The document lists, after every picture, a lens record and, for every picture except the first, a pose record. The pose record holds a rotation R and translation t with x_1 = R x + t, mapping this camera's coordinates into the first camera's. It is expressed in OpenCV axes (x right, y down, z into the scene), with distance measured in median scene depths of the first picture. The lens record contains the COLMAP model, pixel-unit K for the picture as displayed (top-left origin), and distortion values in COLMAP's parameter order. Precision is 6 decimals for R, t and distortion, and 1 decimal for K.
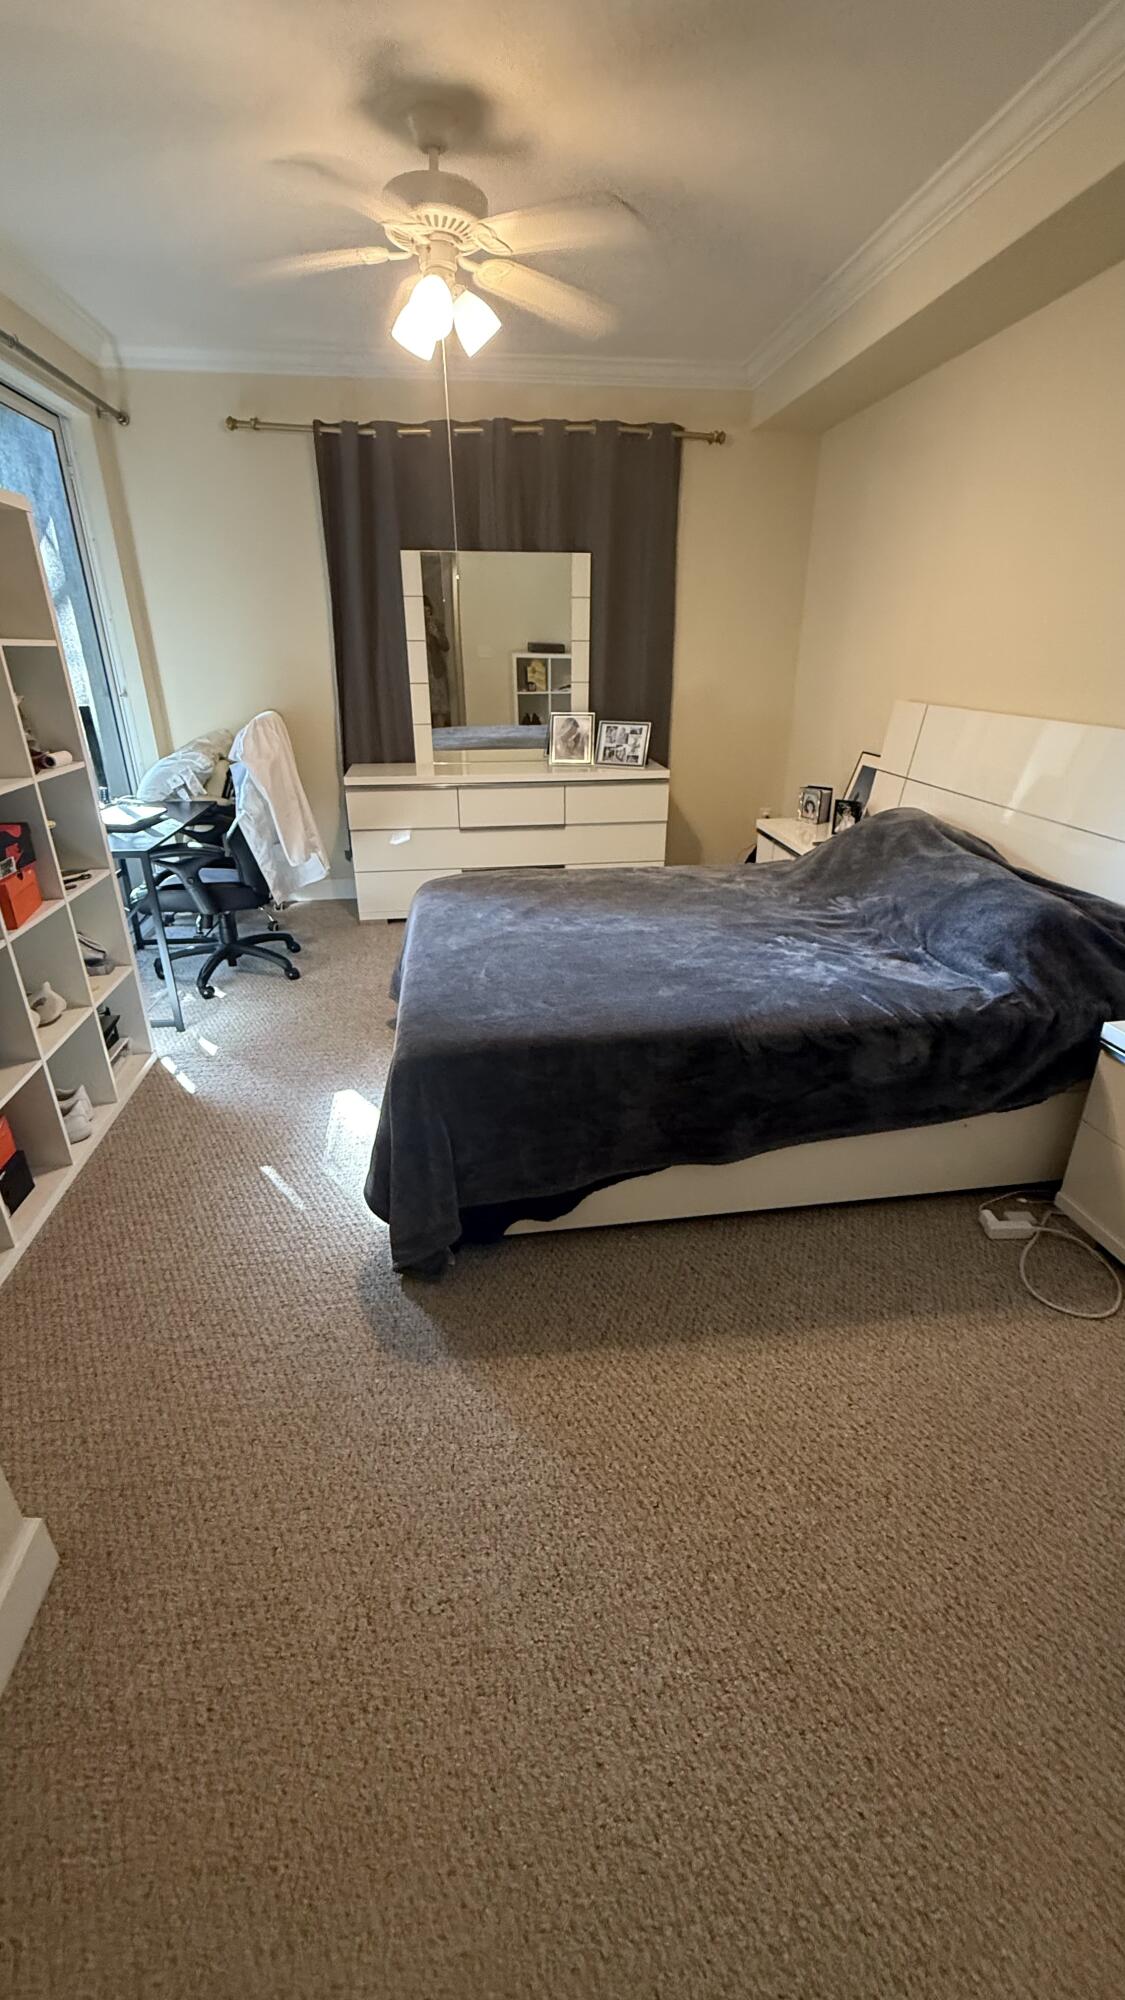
lens RADIAL K [[802.7, 0, 563.5], [0, 802.7, 999.5], [0, 0, 1]] dist [0.001516, 0.000057]
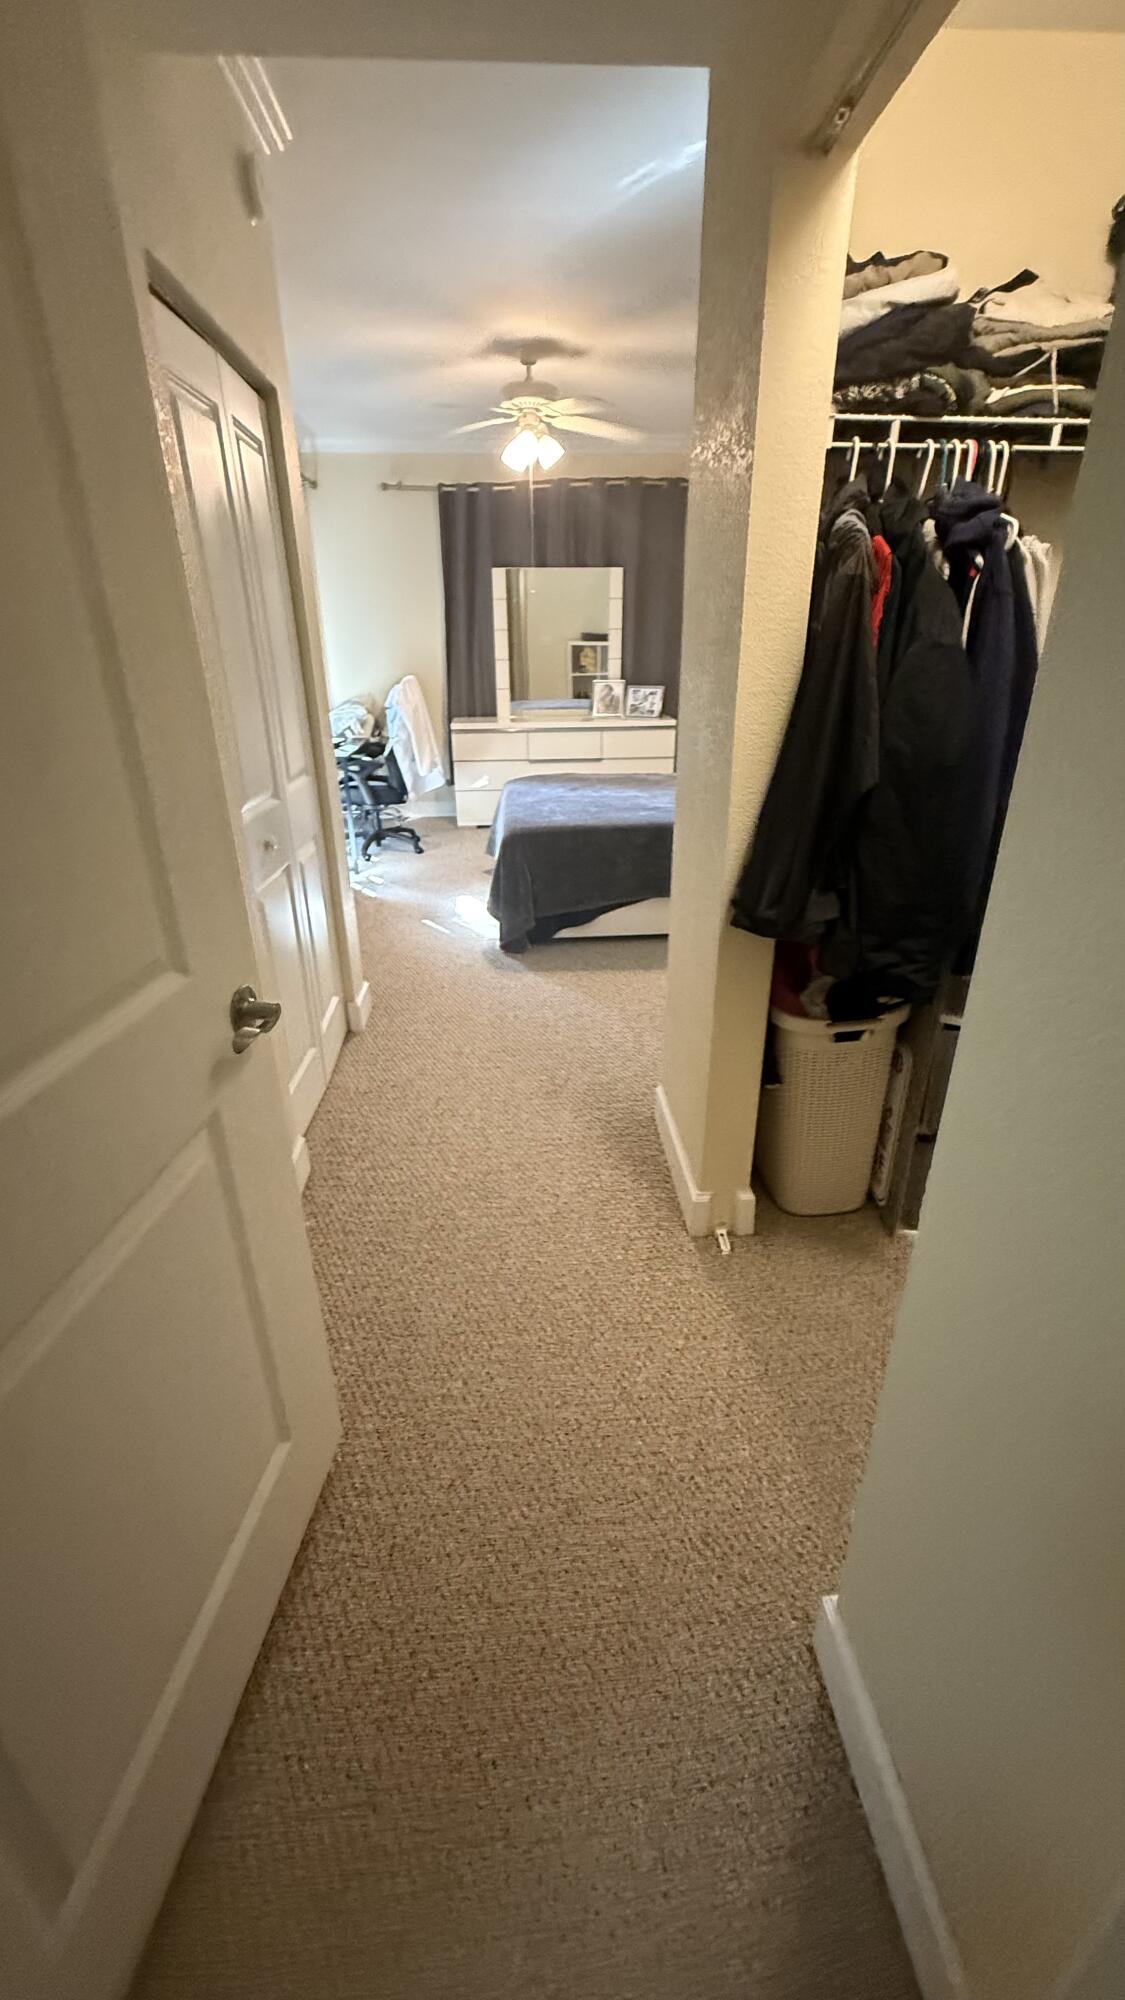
lens RADIAL K [[802.7, 0, 563.3], [0, 802.7, 1002.0], [0, 0, 1]] dist [0.001516, 0.000057]
pose [[0.997818, 0.019726, -0.063016, 0.033643], [-0.019114, 0.999764, 0.010294, 0.212159], [0.063204, -0.009067, 0.997959, -0.456110]]
